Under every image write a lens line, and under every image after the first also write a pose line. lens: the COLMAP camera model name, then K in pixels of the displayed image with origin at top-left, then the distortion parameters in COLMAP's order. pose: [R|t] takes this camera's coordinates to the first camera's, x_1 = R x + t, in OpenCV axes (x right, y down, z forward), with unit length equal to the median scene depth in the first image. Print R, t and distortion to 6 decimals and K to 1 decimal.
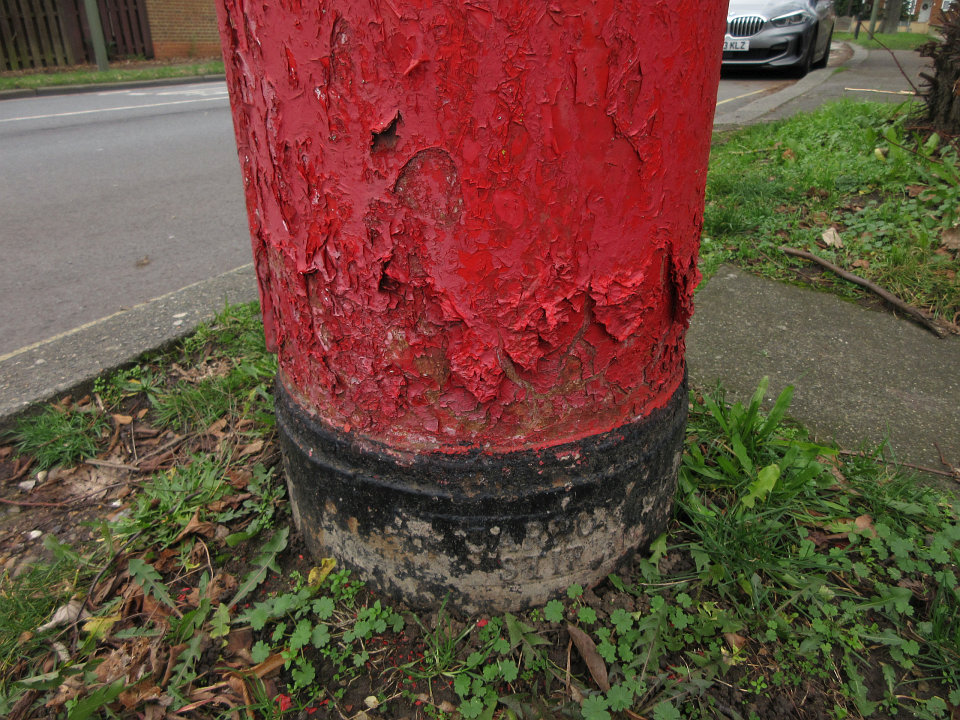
lens RADIAL K [[724.4, 0, 480.4], [0, 724.4, 358.9], [0, 0, 1]] dist [0.013778, 0.001523]
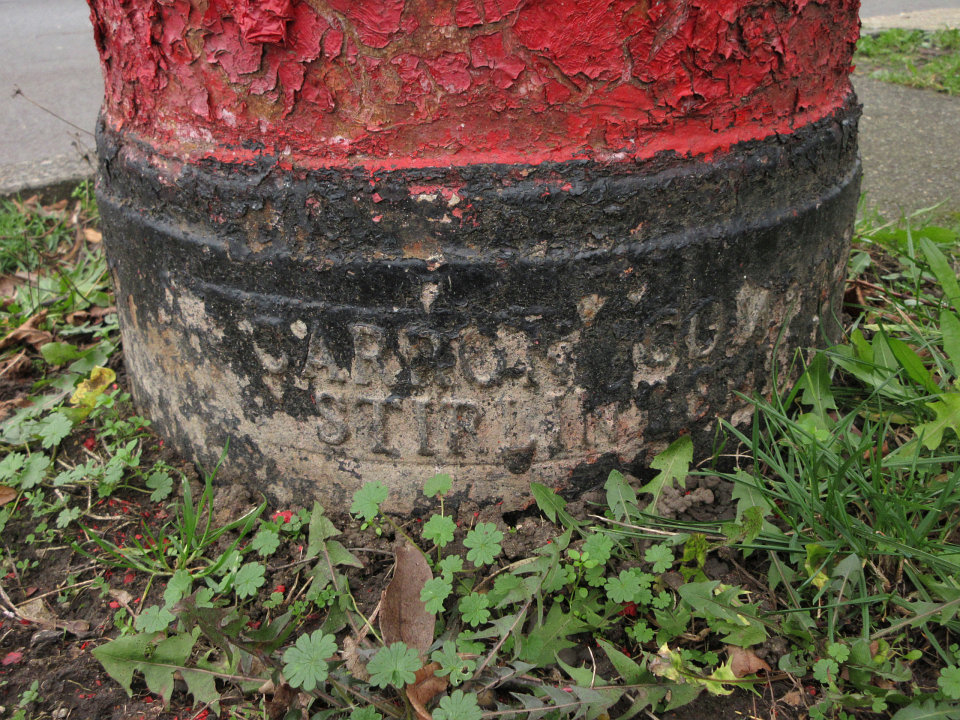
lens RADIAL K [[1120.3, 0, 479.8], [0, 1120.3, 360.4], [0, 0, 1]] dist [-0.009051, 0.000000]
pose [[0.909297, 0.150020, -0.388166, 0.449747], [-0.161331, 0.986894, 0.003494, 0.230202], [0.383603, 0.059446, 0.921583, 0.294748]]
